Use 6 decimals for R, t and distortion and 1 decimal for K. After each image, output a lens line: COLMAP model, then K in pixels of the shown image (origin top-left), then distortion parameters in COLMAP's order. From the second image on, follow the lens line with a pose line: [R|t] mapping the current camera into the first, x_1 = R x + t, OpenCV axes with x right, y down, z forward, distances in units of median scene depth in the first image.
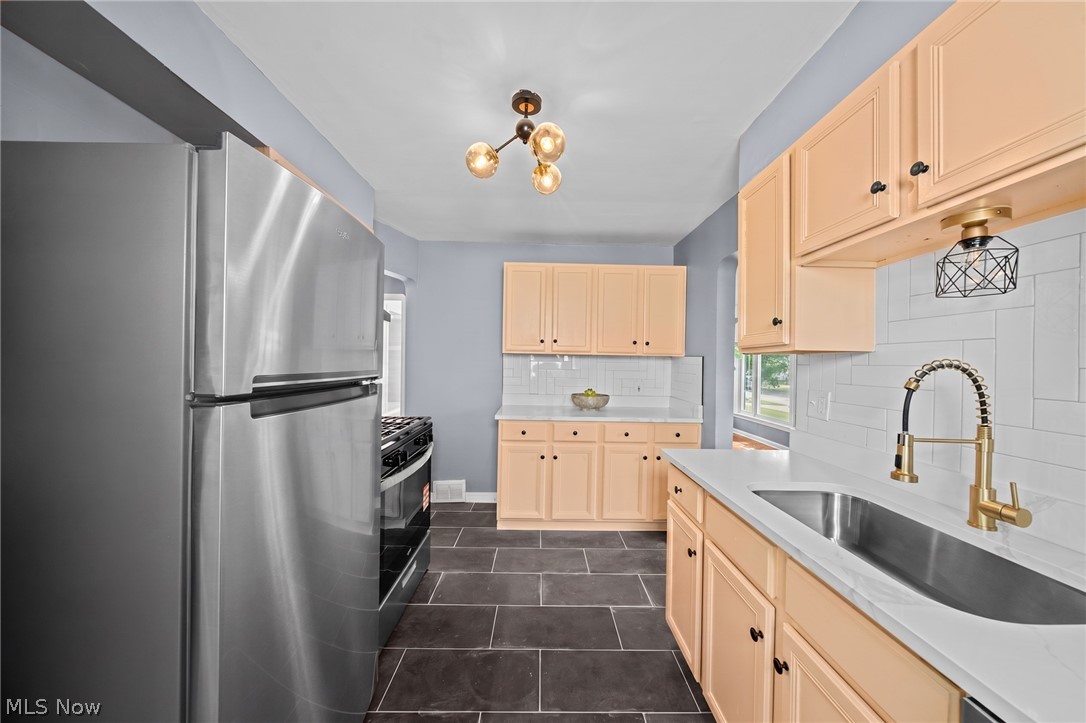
lens RADIAL K [[367.9, 0, 547.5], [0, 367.9, 361.5], [0, 0, 1]] dist [-0.004292, -0.000195]
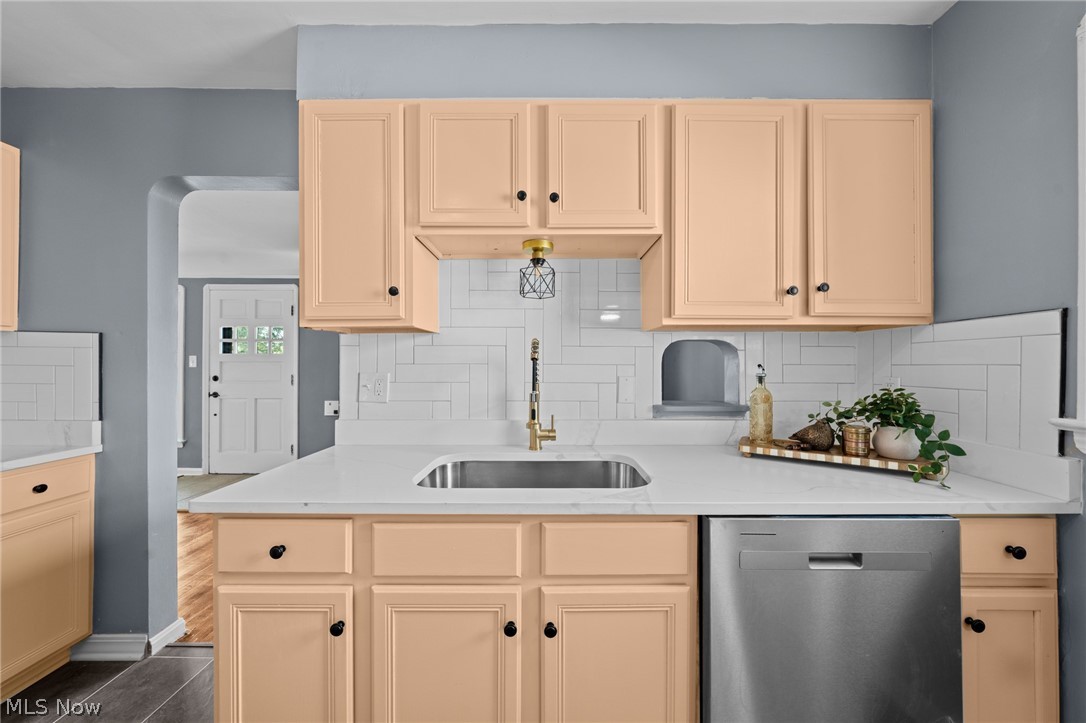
lens RADIAL K [[367.9, 0, 547.5], [0, 367.9, 361.5], [0, 0, 1]] dist [-0.004292, -0.000195]
pose [[0.020698, -0.010458, 0.999731, -0.161884], [-0.002458, 0.999942, 0.010511, 0.032138], [-0.999783, -0.002675, 0.020671, 0.426246]]
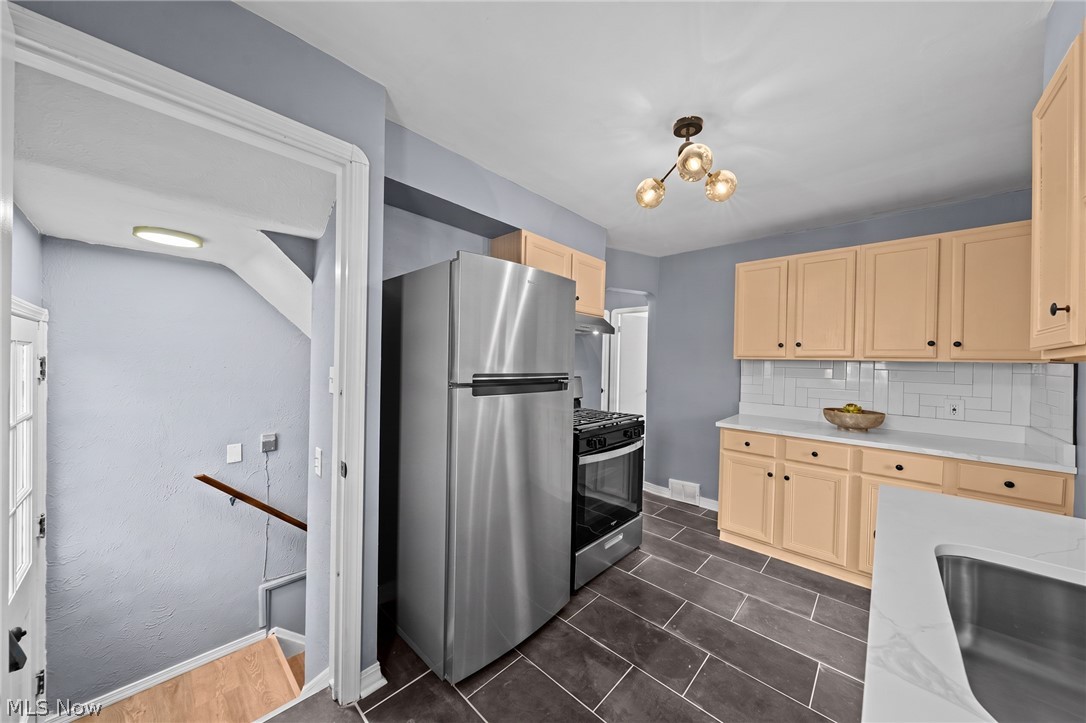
lens RADIAL K [[367.9, 0, 547.5], [0, 367.9, 361.5], [0, 0, 1]] dist [-0.004292, -0.000195]
pose [[0.719592, -0.000031, -0.694398, 0.294014], [-0.009374, 0.999908, -0.009759, -0.003305], [0.694334, 0.013532, 0.719525, -0.036730]]
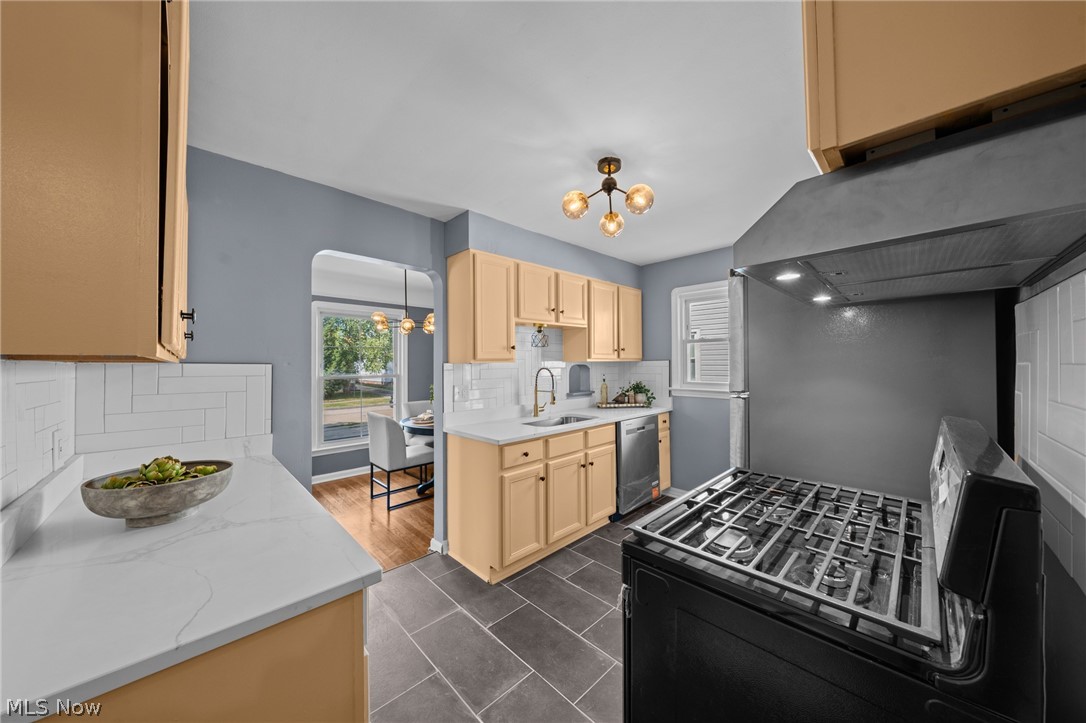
lens RADIAL K [[367.9, 0, 547.5], [0, 367.9, 361.5], [0, 0, 1]] dist [-0.004292, -0.000195]
pose [[-0.685603, -0.006548, 0.727947, -0.618106], [-0.004310, 0.999979, 0.004935, -0.031401], [-0.727963, 0.000246, -0.685616, 1.504700]]
